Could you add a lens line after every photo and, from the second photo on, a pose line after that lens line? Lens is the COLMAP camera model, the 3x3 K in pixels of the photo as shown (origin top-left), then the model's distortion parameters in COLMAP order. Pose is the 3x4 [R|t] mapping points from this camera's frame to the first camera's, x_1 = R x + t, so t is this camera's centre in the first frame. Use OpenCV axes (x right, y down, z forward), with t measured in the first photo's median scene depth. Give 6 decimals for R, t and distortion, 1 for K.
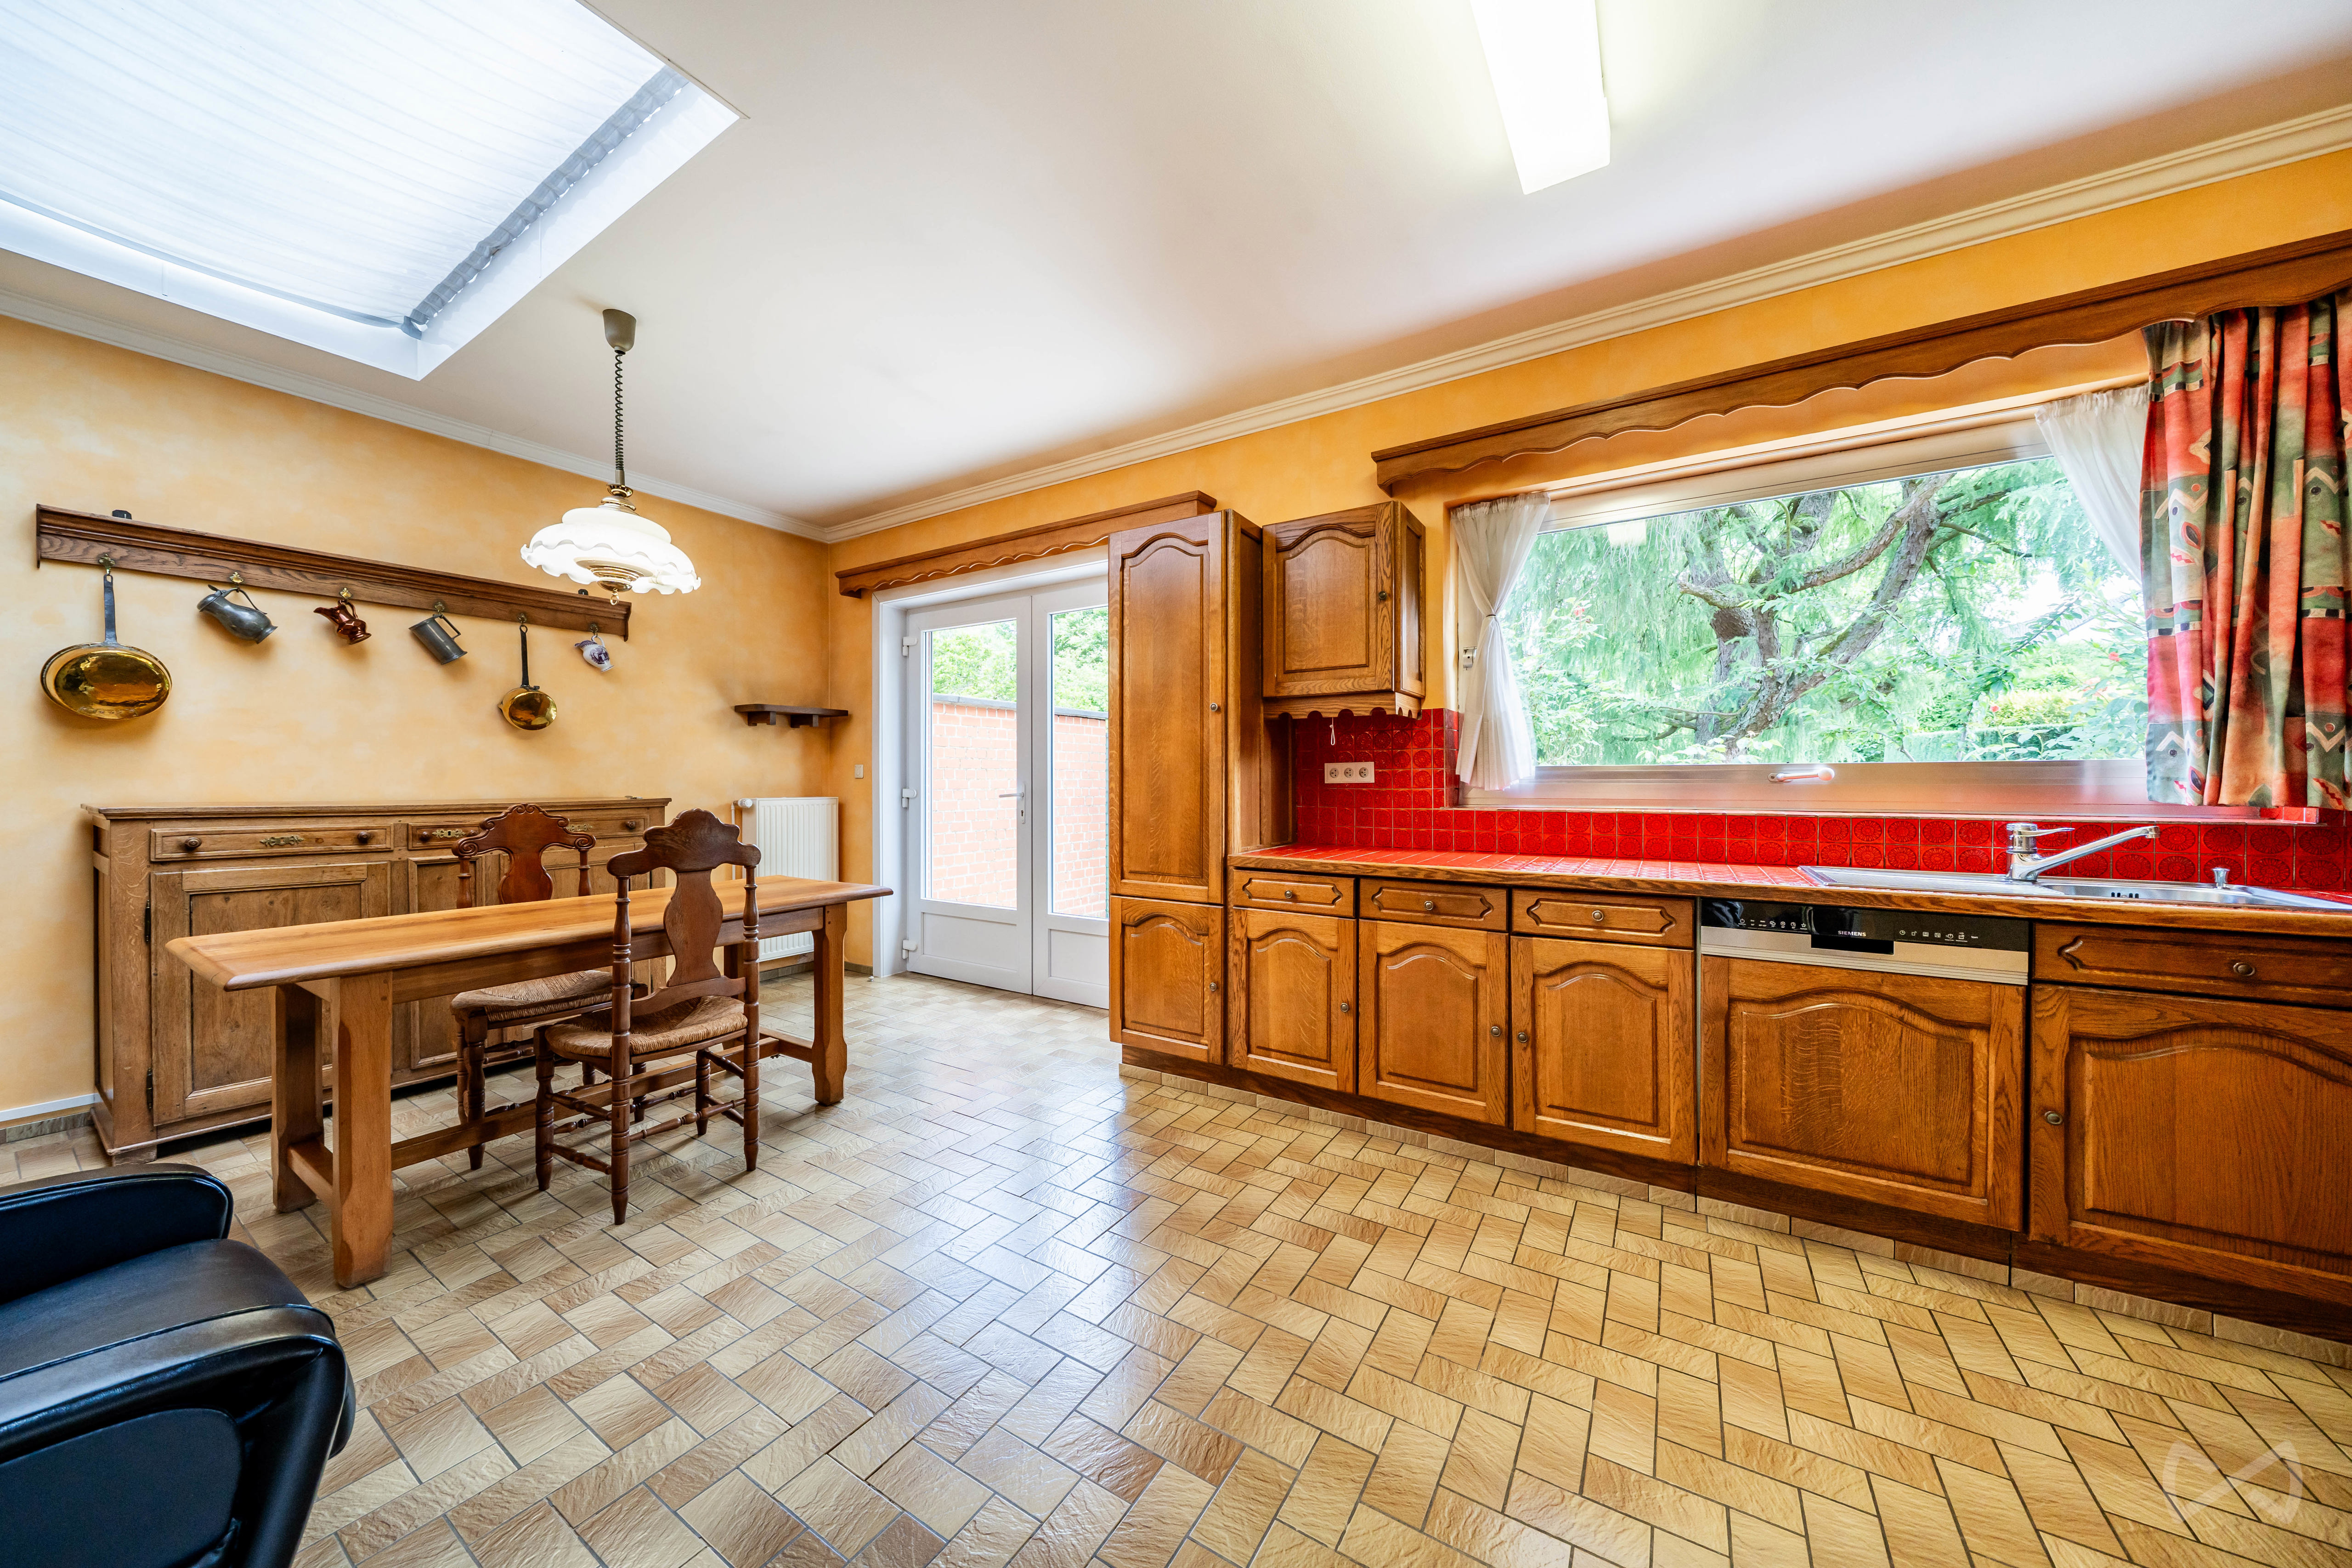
lens RADIAL K [[799.9, 0, 1169.8], [0, 799.9, 779.5], [0, 0, 1]] dist [-0.000714, -0.000057]
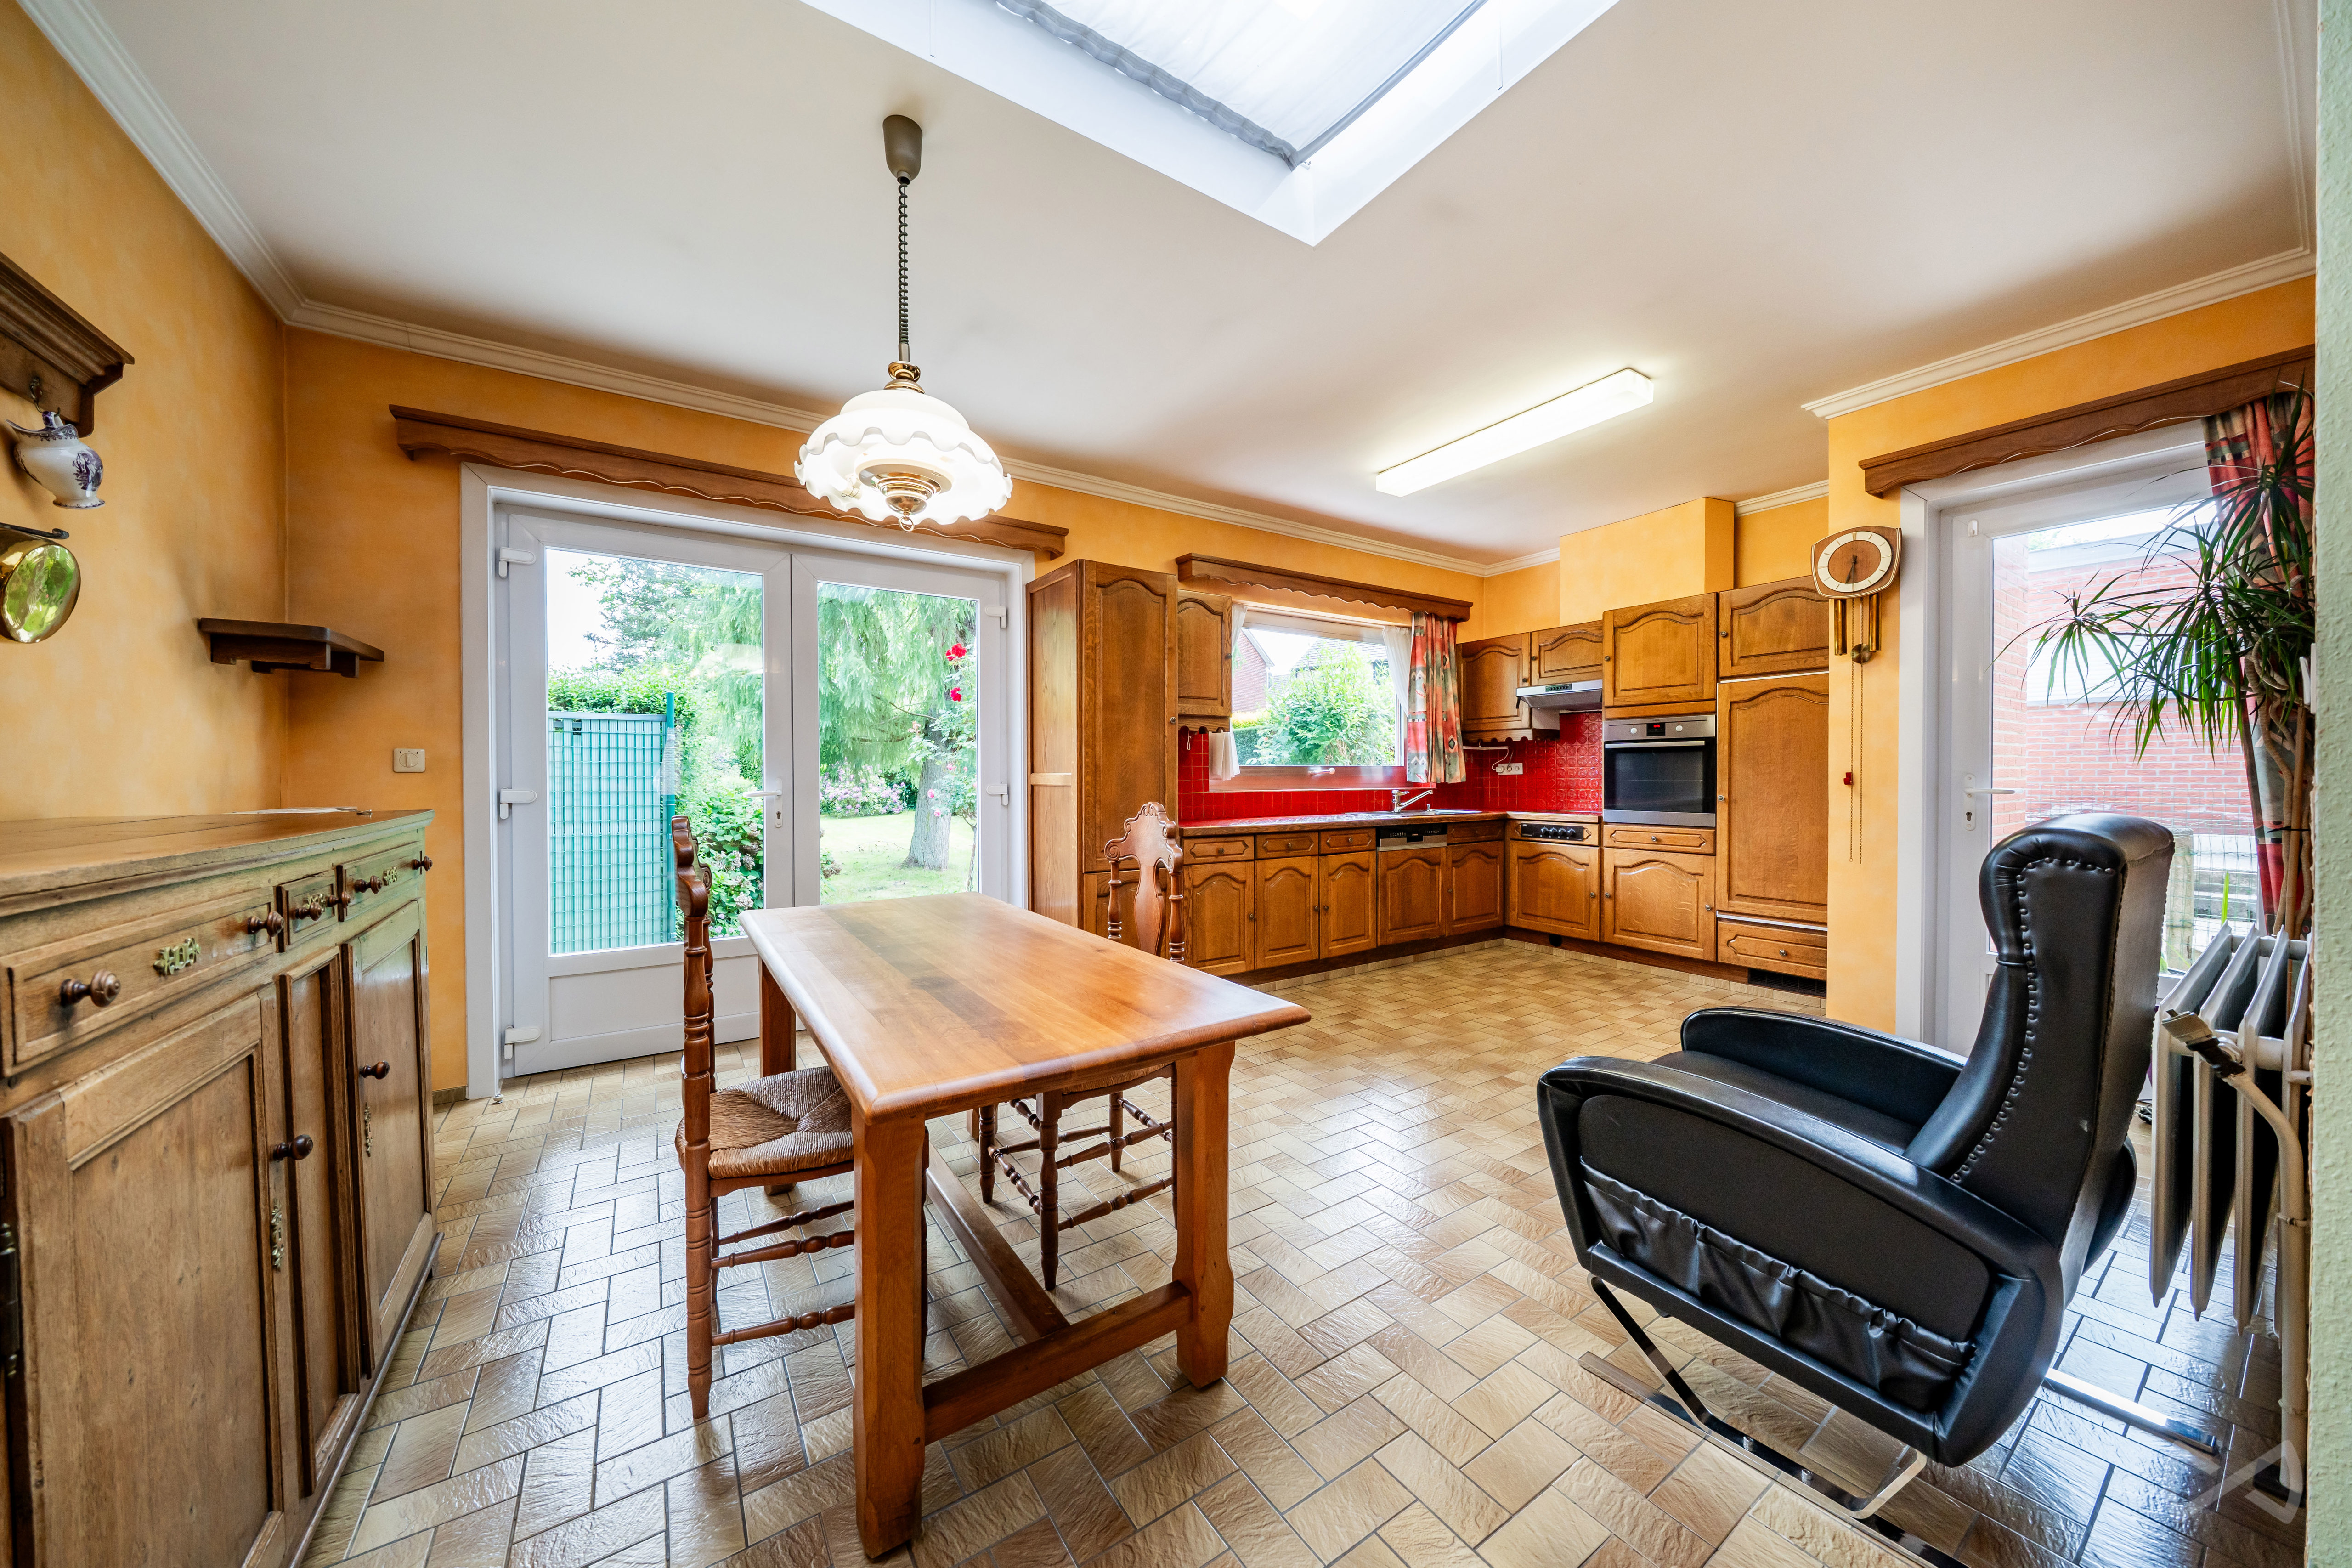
lens RADIAL K [[793.0, 0, 1176.0], [0, 793.0, 784.0], [0, 0, 1]] dist [-0.000003, -0.000001]
pose [[0.410323, -0.009770, 0.911888, -1.528113], [0.003557, 0.999952, 0.009113, 0.007440], [-0.911933, -0.000495, 0.410338, 0.588793]]
